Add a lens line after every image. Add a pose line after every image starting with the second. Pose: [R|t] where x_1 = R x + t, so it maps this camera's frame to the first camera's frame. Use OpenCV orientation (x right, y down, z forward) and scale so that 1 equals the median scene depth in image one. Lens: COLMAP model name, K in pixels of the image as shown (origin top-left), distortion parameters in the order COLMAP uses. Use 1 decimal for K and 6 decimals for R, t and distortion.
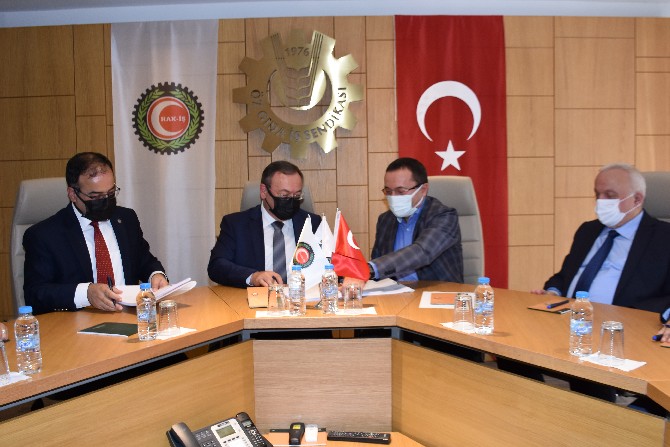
lens RADIAL K [[659.4, 0, 334.0], [0, 659.4, 223.4], [0, 0, 1]] dist [-0.109697, 0.000000]
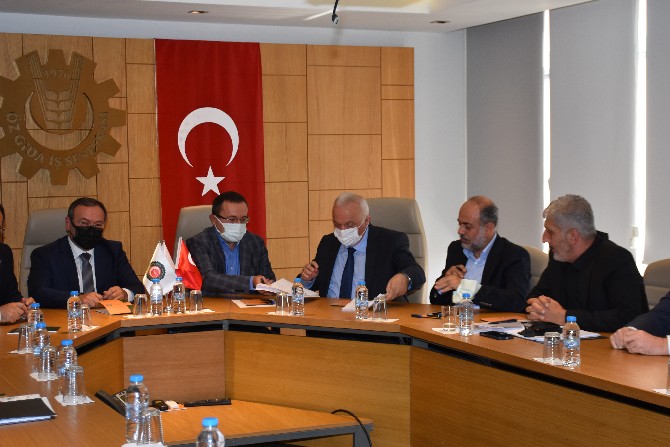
lens RADIAL K [[1210.8, 0, 334.4], [0, 1210.8, 226.2], [0, 0, 1]] dist [0.247686, 0.000000]
pose [[0.918282, -0.017493, 0.395540, -0.396088], [0.027799, 0.999407, -0.020340, 0.009619], [-0.394950, 0.029673, 0.918223, -0.804280]]
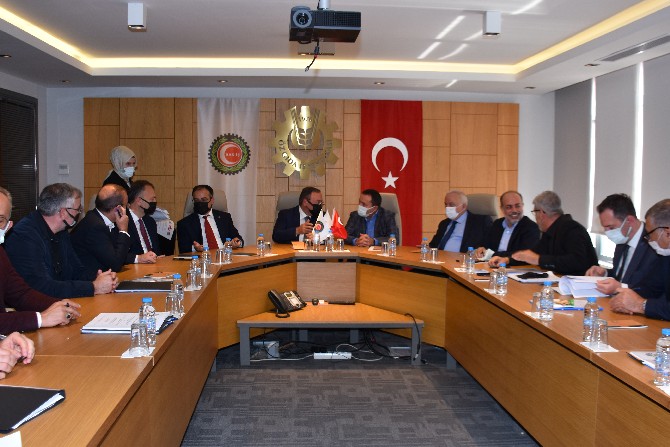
lens RADIAL K [[659.4, 0, 333.5], [0, 659.4, 225.1], [0, 0, 1]] dist [-0.109697, 0.000000]
pose [[0.998055, 0.022334, 0.058199, -0.075926], [-0.022168, 0.999748, -0.003505, 0.028559], [-0.058263, 0.002208, 0.998299, -0.770233]]
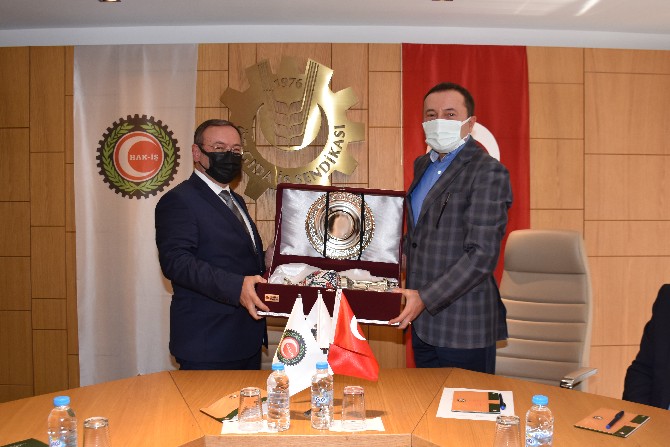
lens RADIAL K [[659.4, 0, 315.5], [0, 659.4, 226.8], [0, 0, 1]] dist [-0.109697, 0.000000]
pose [[0.999760, 0.019287, -0.010377, -0.007908], [-0.019766, 0.998637, -0.048299, -0.031301], [0.009431, 0.048493, 0.998779, 0.143381]]
